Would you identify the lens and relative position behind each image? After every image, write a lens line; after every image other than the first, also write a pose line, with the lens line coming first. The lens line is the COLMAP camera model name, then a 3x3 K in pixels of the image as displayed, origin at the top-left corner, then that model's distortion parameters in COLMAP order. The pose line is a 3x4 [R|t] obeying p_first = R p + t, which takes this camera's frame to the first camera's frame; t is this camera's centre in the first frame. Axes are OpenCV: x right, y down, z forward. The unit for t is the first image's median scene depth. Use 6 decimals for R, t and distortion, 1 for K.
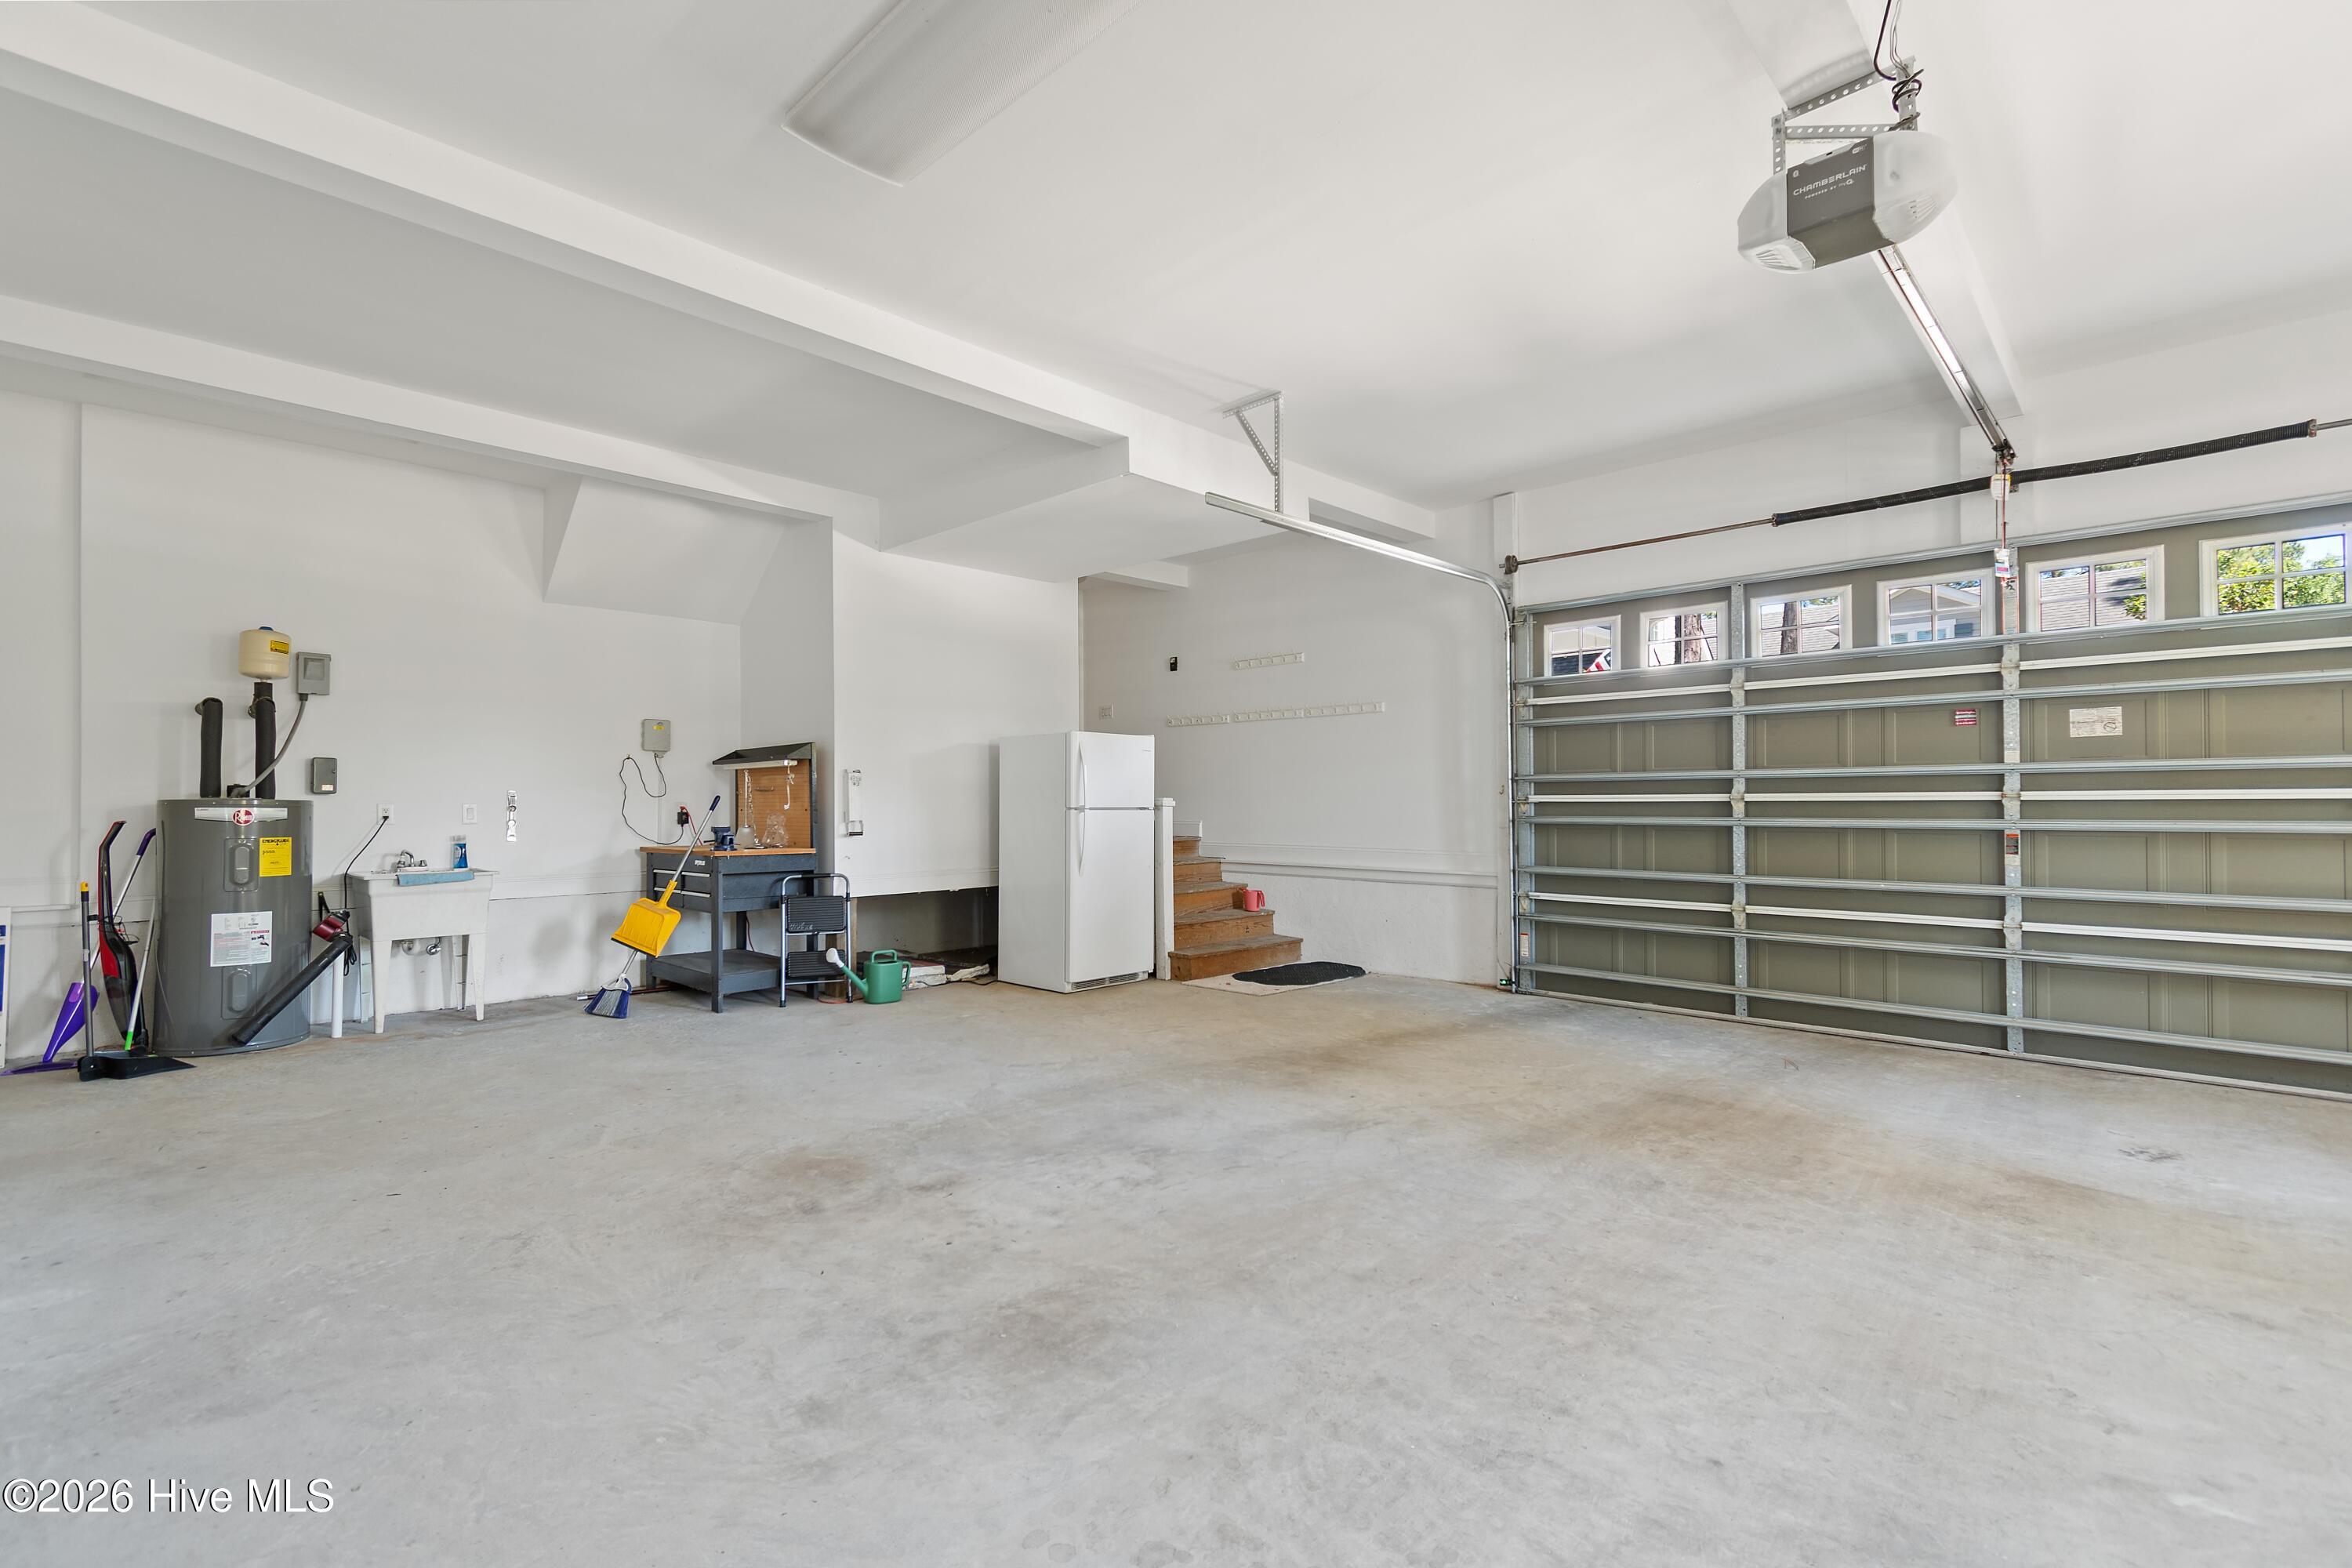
lens RADIAL K [[1044.5, 0, 1168.5], [0, 1044.5, 796.6], [0, 0, 1]] dist [0.002502, 0.000146]
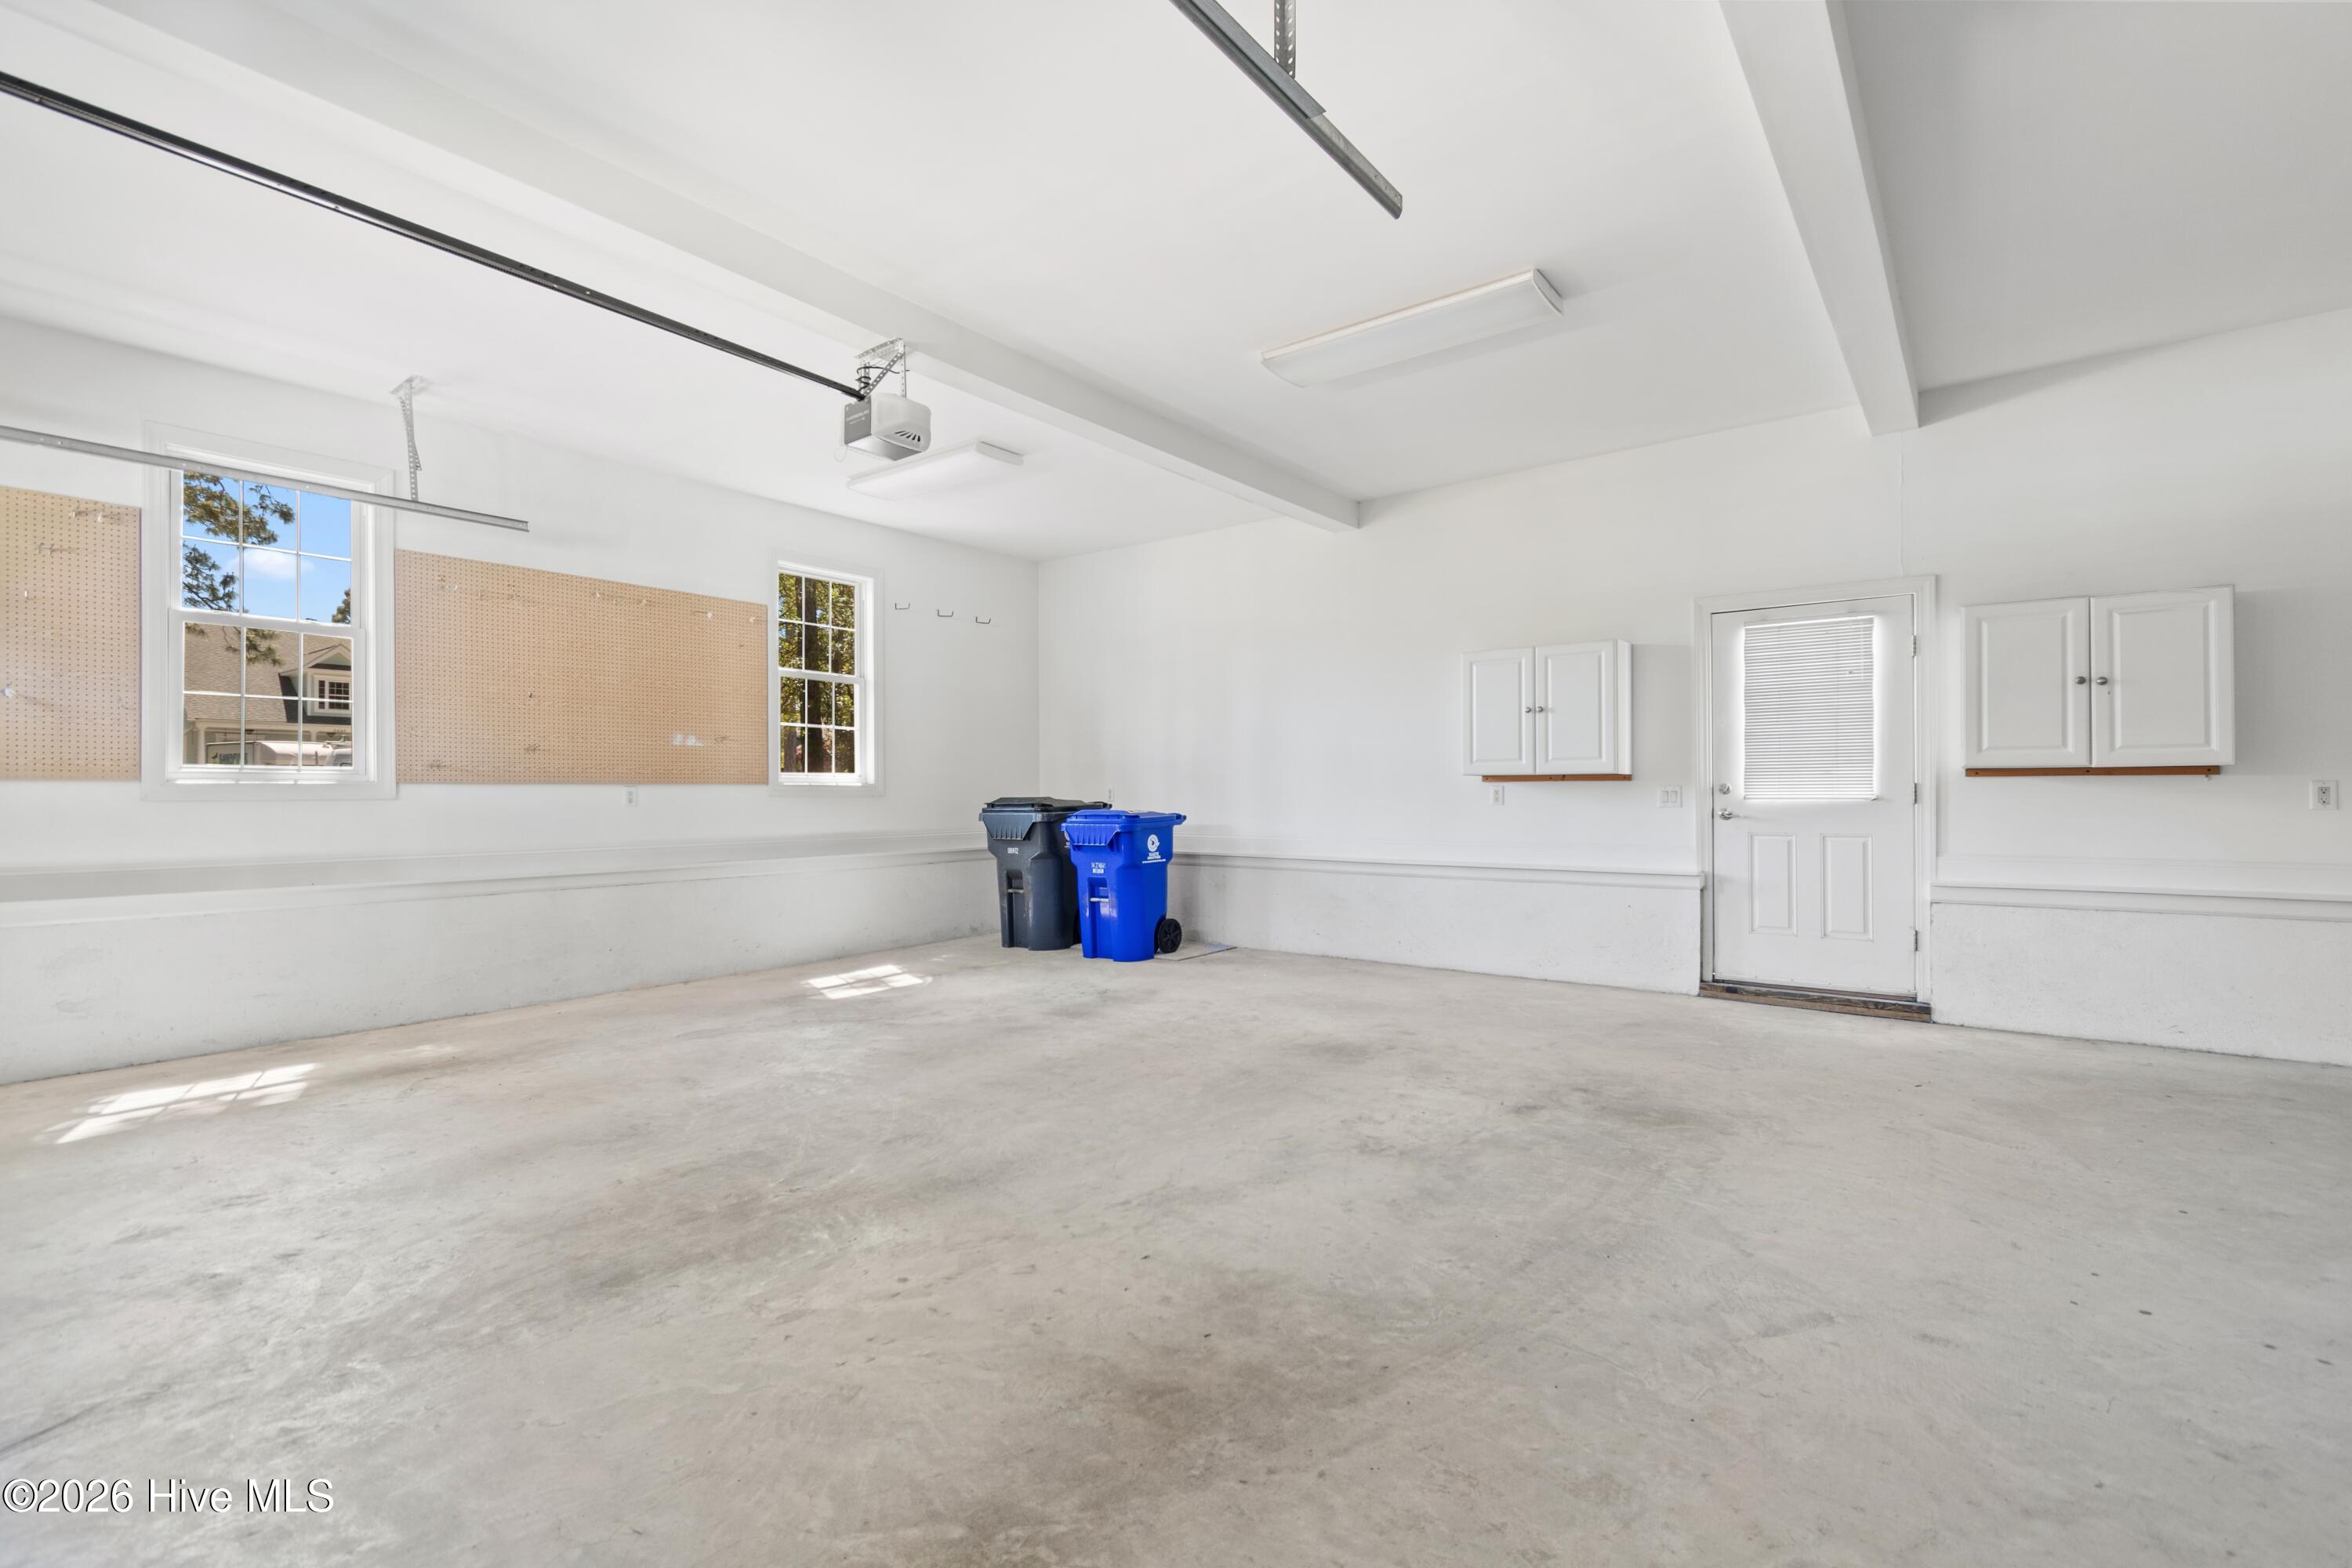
lens RADIAL K [[1044.5, 0, 1168.5], [0, 1044.5, 796.6], [0, 0, 1]] dist [0.002502, 0.000146]
pose [[-0.994458, 0.007794, -0.104843, 0.281780], [0.008048, 0.999966, -0.001999, 0.020023], [0.104824, -0.002831, -0.994487, 2.018874]]
